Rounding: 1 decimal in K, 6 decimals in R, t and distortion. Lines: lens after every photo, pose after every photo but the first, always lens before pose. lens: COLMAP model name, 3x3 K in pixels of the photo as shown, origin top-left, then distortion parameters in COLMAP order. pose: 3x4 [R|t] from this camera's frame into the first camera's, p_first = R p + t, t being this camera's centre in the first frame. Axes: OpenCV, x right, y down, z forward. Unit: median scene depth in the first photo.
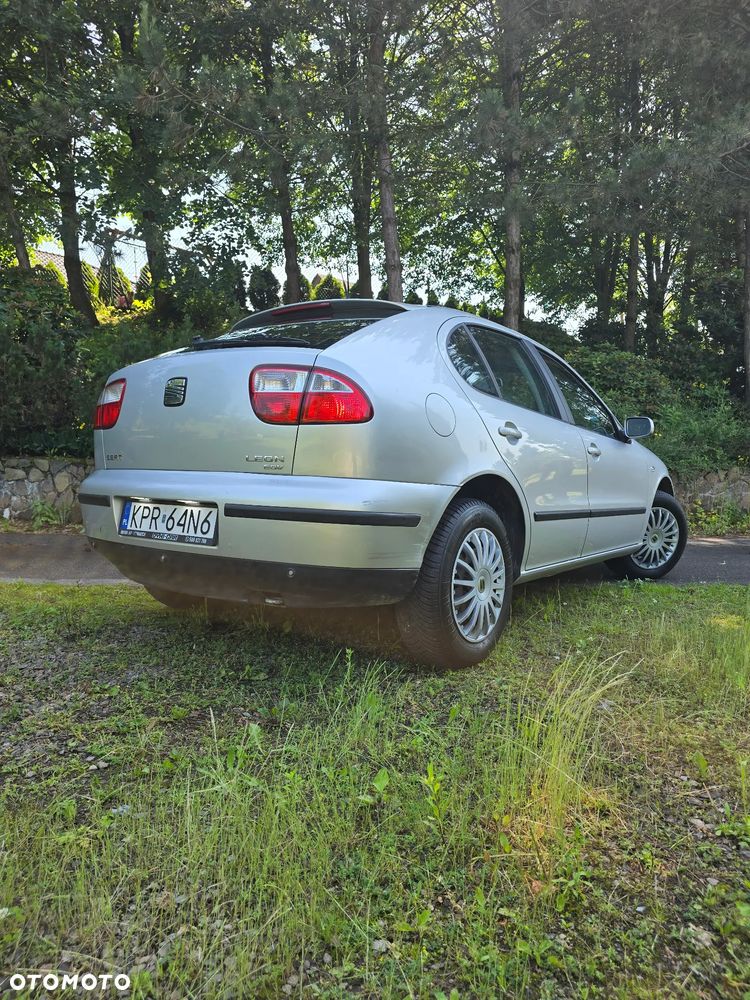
lens RADIAL K [[681.9, 0, 375.0], [0, 681.9, 500.0], [0, 0, 1]] dist [0.065423, -0.063875]
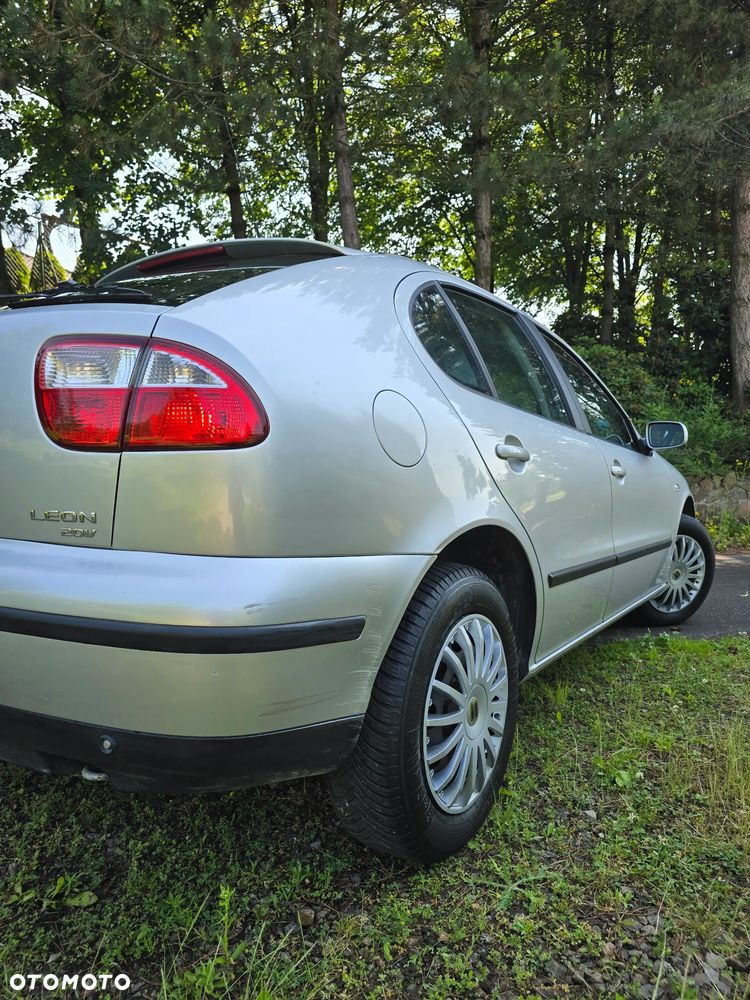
lens RADIAL K [[681.9, 0, 375.0], [0, 681.9, 500.0], [0, 0, 1]] dist [0.065423, -0.063875]
pose [[0.998862, -0.011668, 0.046251, 0.016149], [0.011611, 0.999931, 0.001496, -0.021966], [-0.046265, -0.000957, 0.998929, 0.144619]]
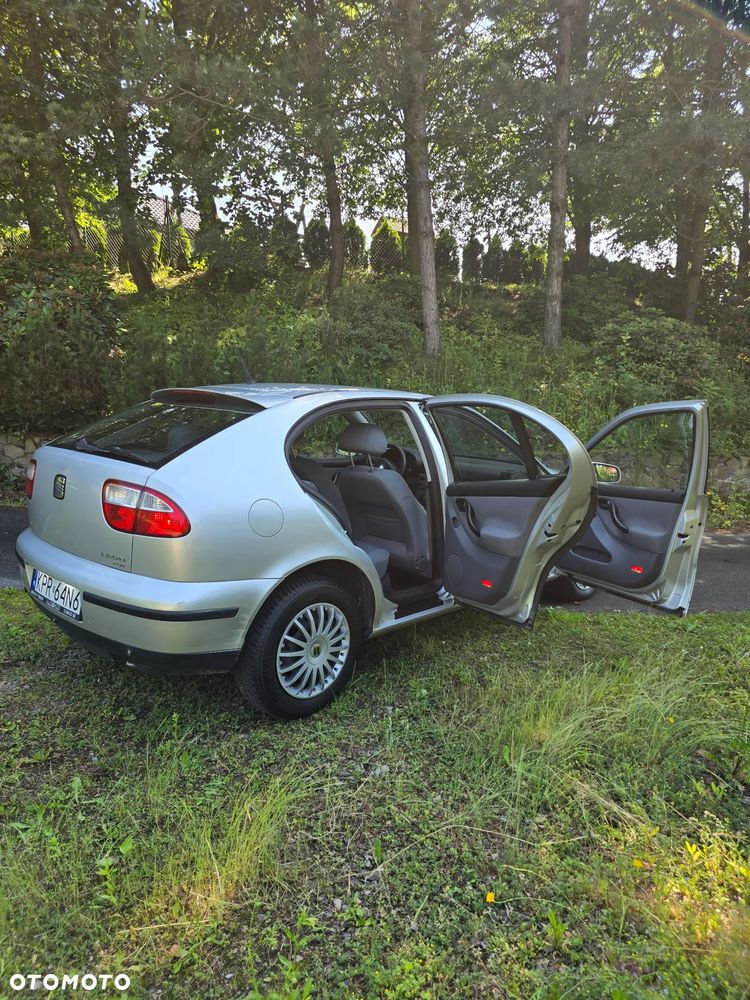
lens RADIAL K [[681.2, 0, 372.1], [0, 681.2, 508.7], [0, 0, 1]] dist [0.052408, -0.001377]
pose [[0.990143, 0.032997, -0.136117, 0.143481], [-0.016678, 0.992714, 0.119335, -0.093159], [0.139063, -0.115888, 0.983479, -0.041668]]
